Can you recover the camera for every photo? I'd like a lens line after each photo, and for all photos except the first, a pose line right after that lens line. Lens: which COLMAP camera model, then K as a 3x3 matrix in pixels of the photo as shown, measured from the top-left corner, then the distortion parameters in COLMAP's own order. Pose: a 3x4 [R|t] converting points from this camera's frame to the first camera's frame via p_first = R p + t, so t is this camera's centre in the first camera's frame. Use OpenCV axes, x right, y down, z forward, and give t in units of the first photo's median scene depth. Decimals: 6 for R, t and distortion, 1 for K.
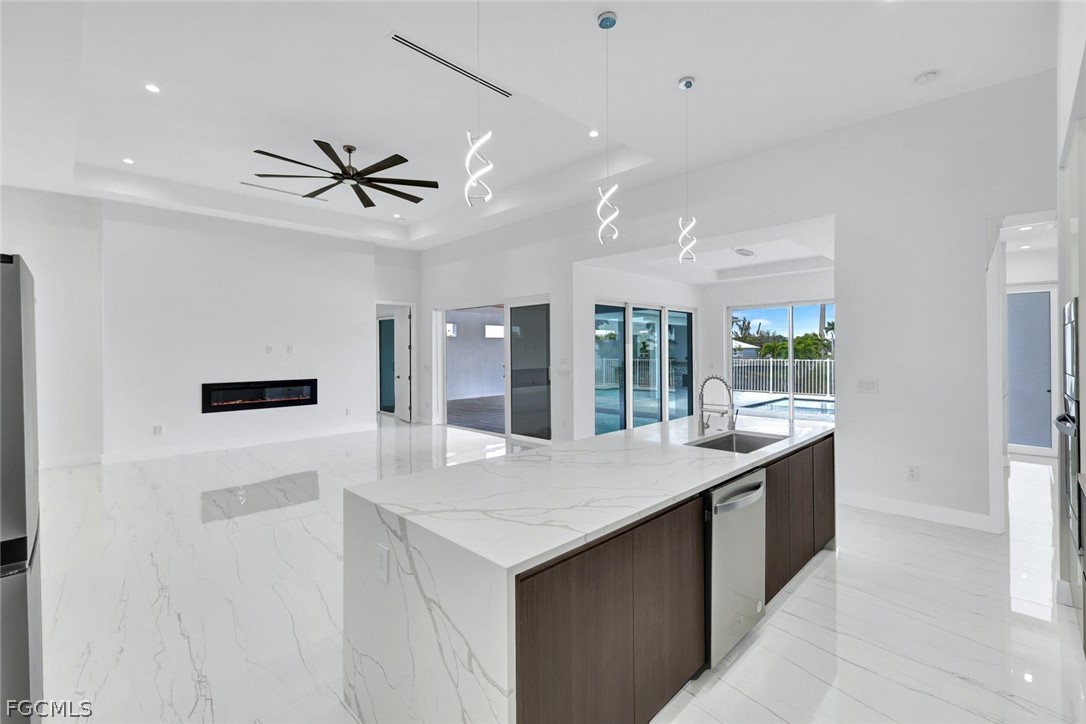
lens RADIAL K [[469.6, 0, 545.4], [0, 469.6, 349.5], [0, 0, 1]] dist [-0.000111, -0.000012]
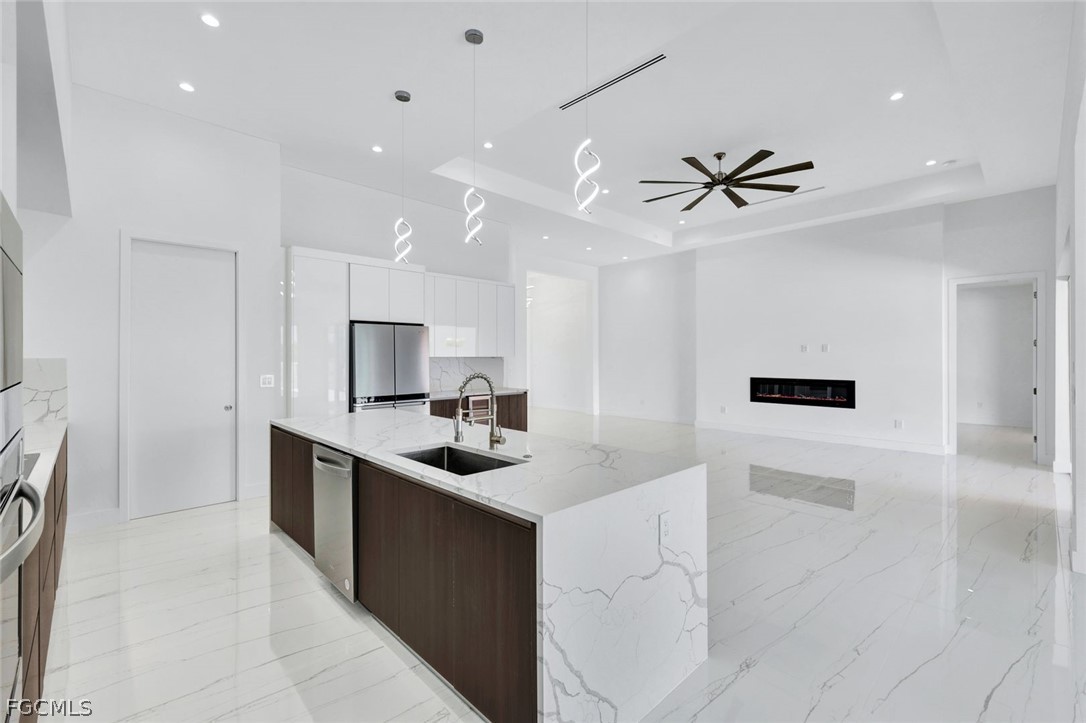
lens RADIAL K [[473.1, 0, 542.9], [0, 473.1, 357.4], [0, 0, 1]] dist [0.001819, 0.000015]
pose [[-0.014186, 0.010360, -0.999846, 0.527917], [0.007893, 0.999916, 0.010249, 0.004587], [0.999868, -0.007746, -0.014266, 0.503584]]
